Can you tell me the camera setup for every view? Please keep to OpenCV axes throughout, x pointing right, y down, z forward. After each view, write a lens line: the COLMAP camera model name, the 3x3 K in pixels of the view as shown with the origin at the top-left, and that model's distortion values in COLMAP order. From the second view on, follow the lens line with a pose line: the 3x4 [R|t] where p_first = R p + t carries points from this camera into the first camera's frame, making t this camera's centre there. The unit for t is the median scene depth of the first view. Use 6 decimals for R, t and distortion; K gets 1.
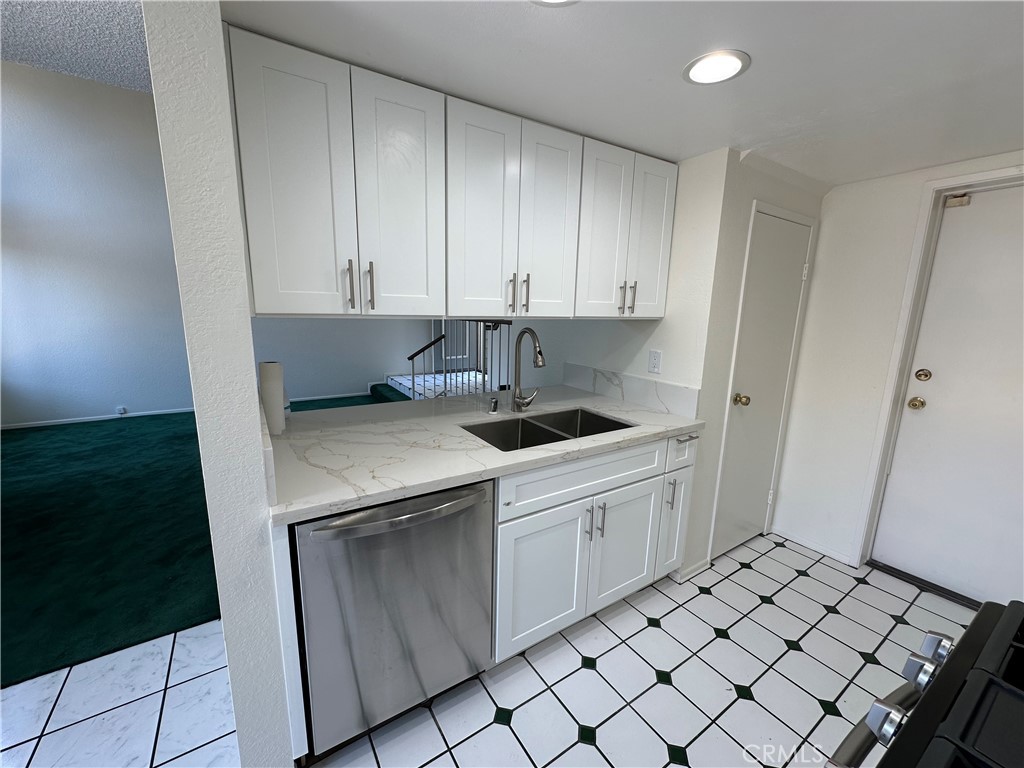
lens RADIAL K [[408.6, 0, 512.0], [0, 408.6, 384.0], [0, 0, 1]] dist [-0.002372, 0.000230]
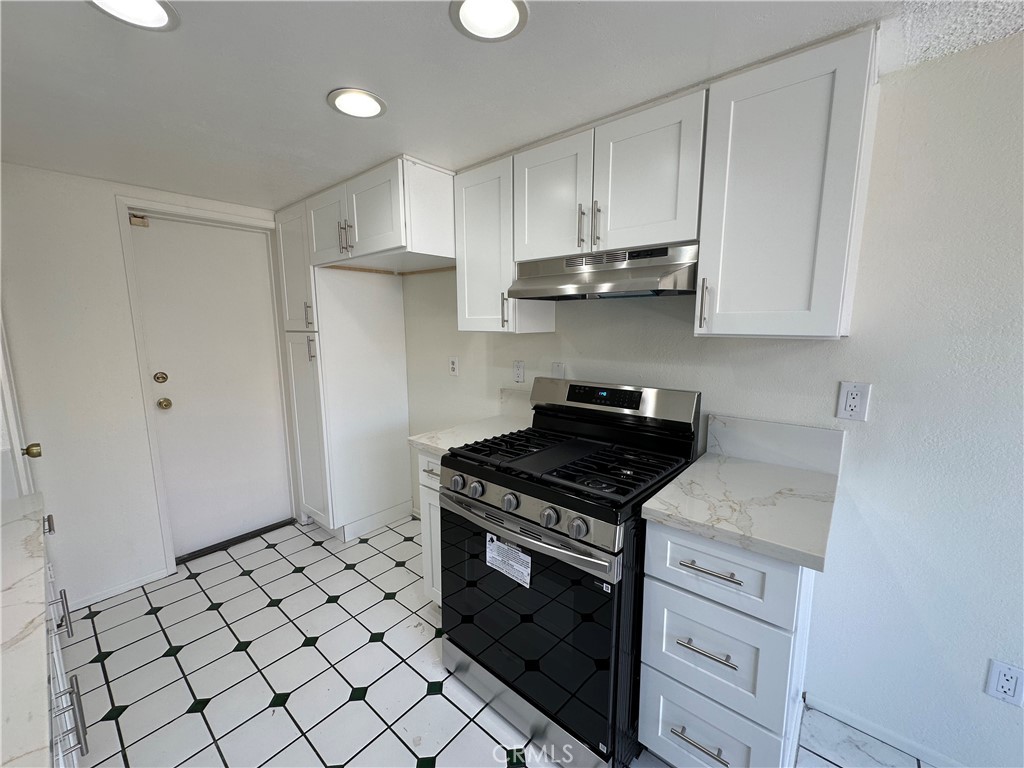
lens RADIAL K [[409.4, 0, 512.0], [0, 409.4, 384.0], [0, 0, 1]] dist [-0.001968, 0.000730]
pose [[-0.279835, -0.158455, 0.946882, -0.359209], [0.179154, 0.960342, 0.213653, -0.085831], [-0.943184, 0.229425, -0.240349, 0.455430]]
